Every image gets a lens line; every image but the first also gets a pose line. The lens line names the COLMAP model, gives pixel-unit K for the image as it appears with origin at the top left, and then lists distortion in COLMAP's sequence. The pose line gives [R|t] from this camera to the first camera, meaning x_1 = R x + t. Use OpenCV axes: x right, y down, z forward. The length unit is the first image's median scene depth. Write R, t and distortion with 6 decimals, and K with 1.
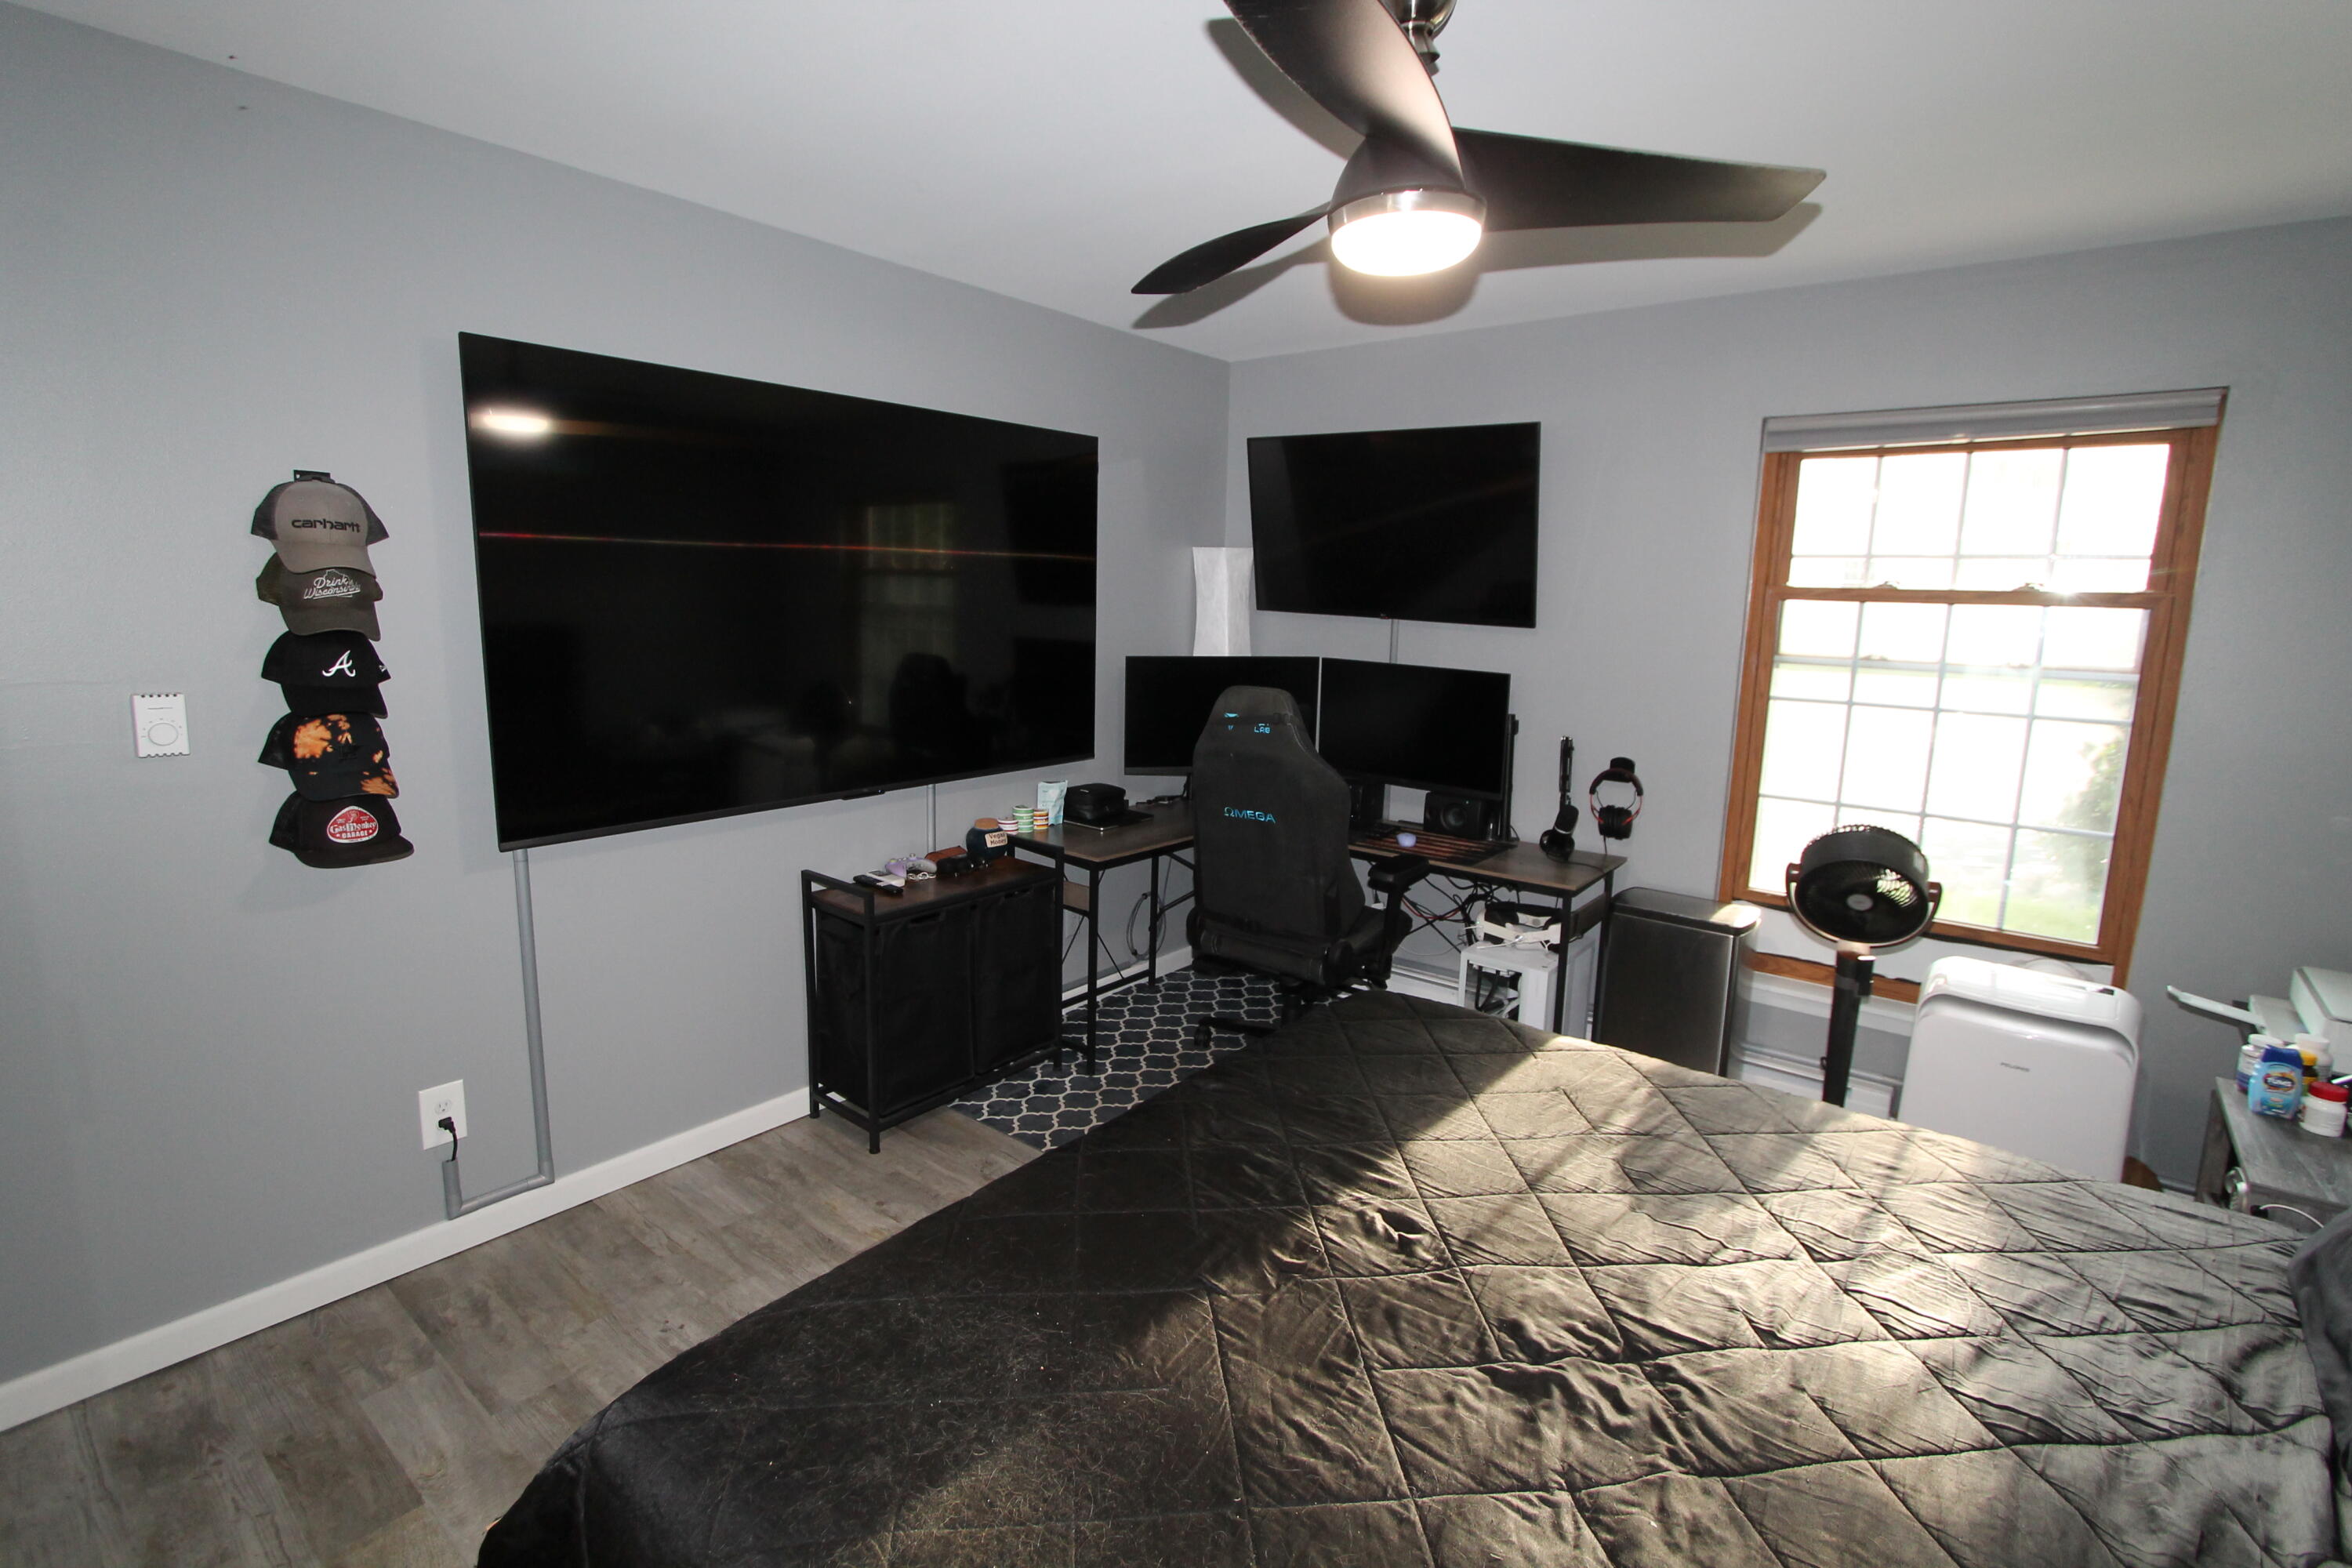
lens RADIAL K [[1091.2, 0, 1169.7], [0, 1091.2, 766.7], [0, 0, 1]] dist [-0.013915, 0.001858]
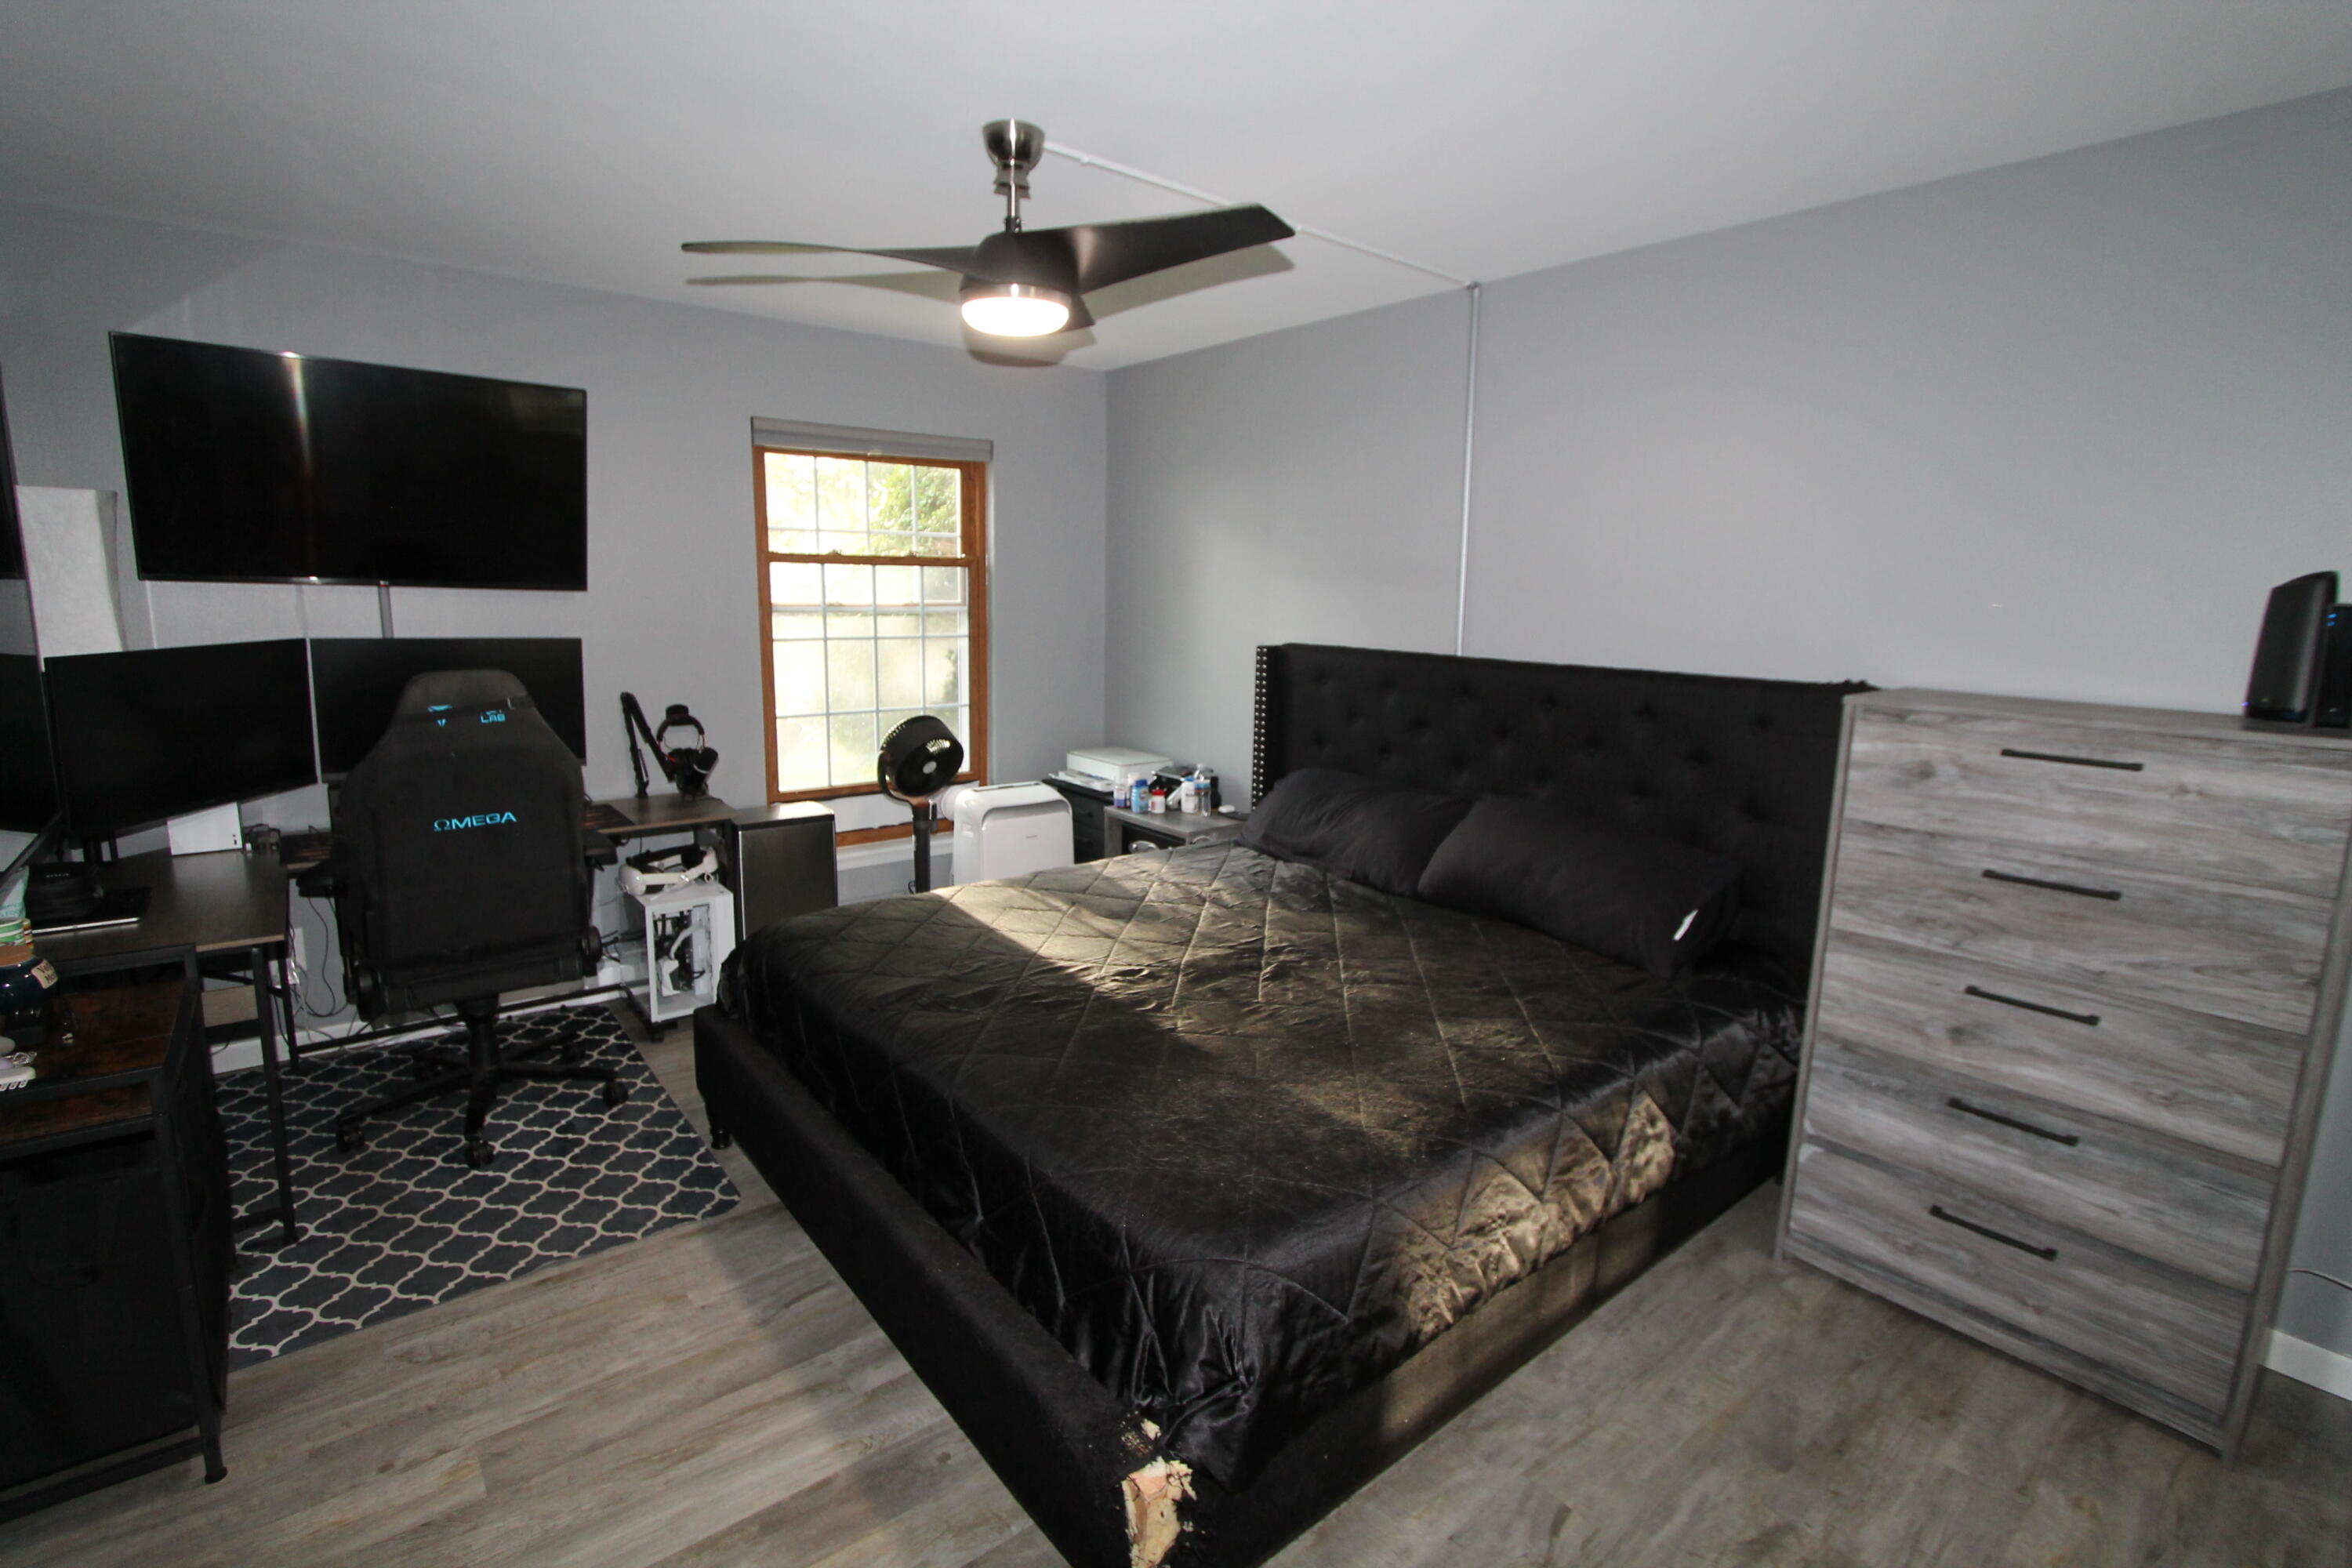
lens RADIAL K [[1091.2, 0, 1169.7], [0, 1091.2, 766.7], [0, 0, 1]] dist [-0.013915, 0.001858]
pose [[0.215978, -0.183672, 0.958967, -0.636585], [0.140600, 0.977762, 0.155606, -0.055231], [-0.966222, 0.101223, 0.236999, 0.282190]]
